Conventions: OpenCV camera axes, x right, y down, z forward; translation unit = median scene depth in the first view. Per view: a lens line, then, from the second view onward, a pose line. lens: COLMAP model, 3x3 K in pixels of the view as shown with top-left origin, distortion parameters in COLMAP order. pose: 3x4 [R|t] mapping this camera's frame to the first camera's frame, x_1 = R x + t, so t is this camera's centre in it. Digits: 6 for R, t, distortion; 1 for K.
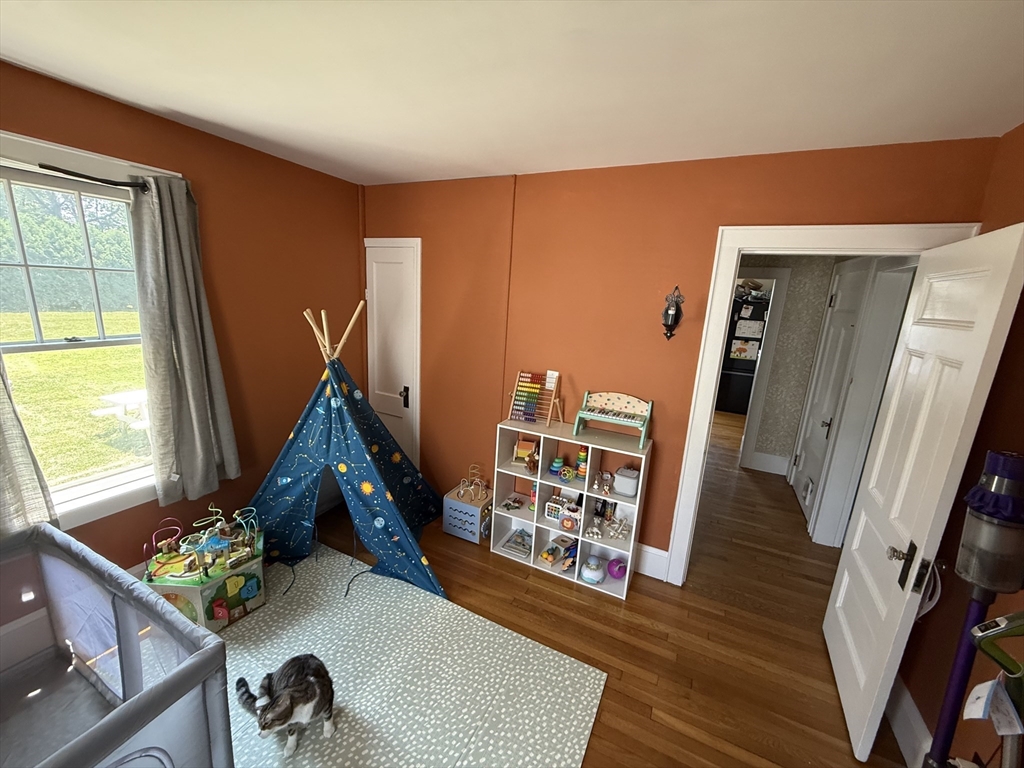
lens RADIAL K [[407.4, 0, 512.2], [0, 407.4, 380.3], [0, 0, 1]] dist [0.001026, -0.000009]
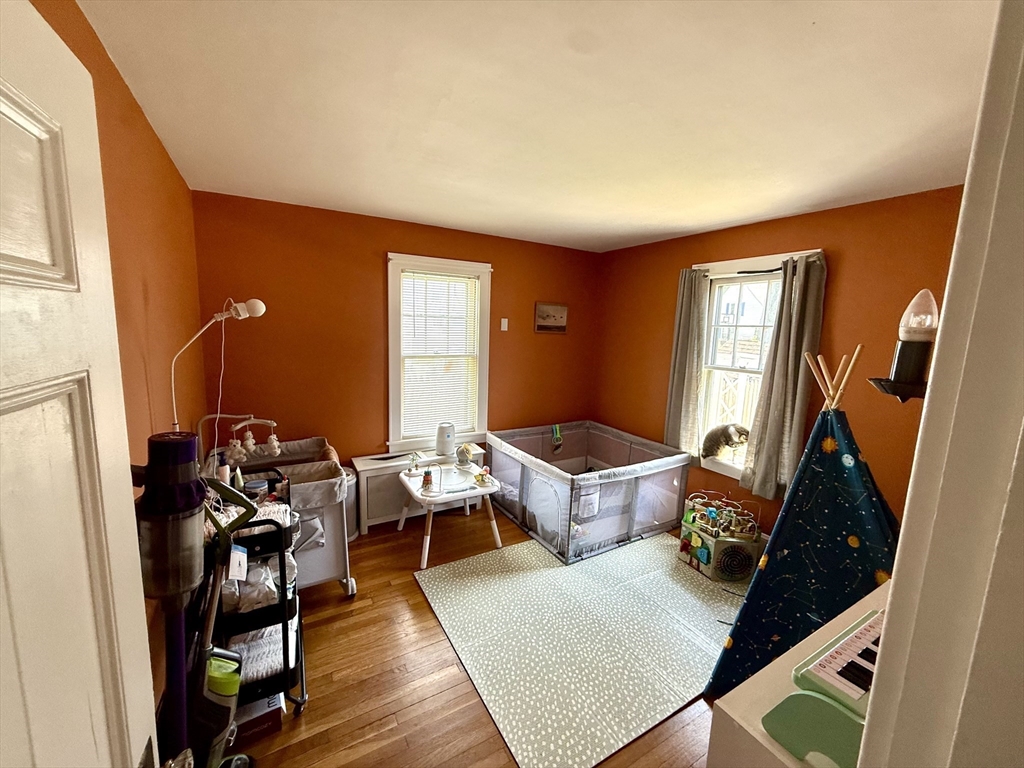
lens RADIAL K [[407.4, 0, 511.9], [0, 407.4, 386.6], [0, 0, 1]] dist [0.001026, -0.000009]
pose [[-0.554245, 0.046372, -0.831061, 0.921188], [-0.234653, 0.949244, 0.209460, -0.165269], [0.798593, 0.311103, -0.515232, 1.199389]]
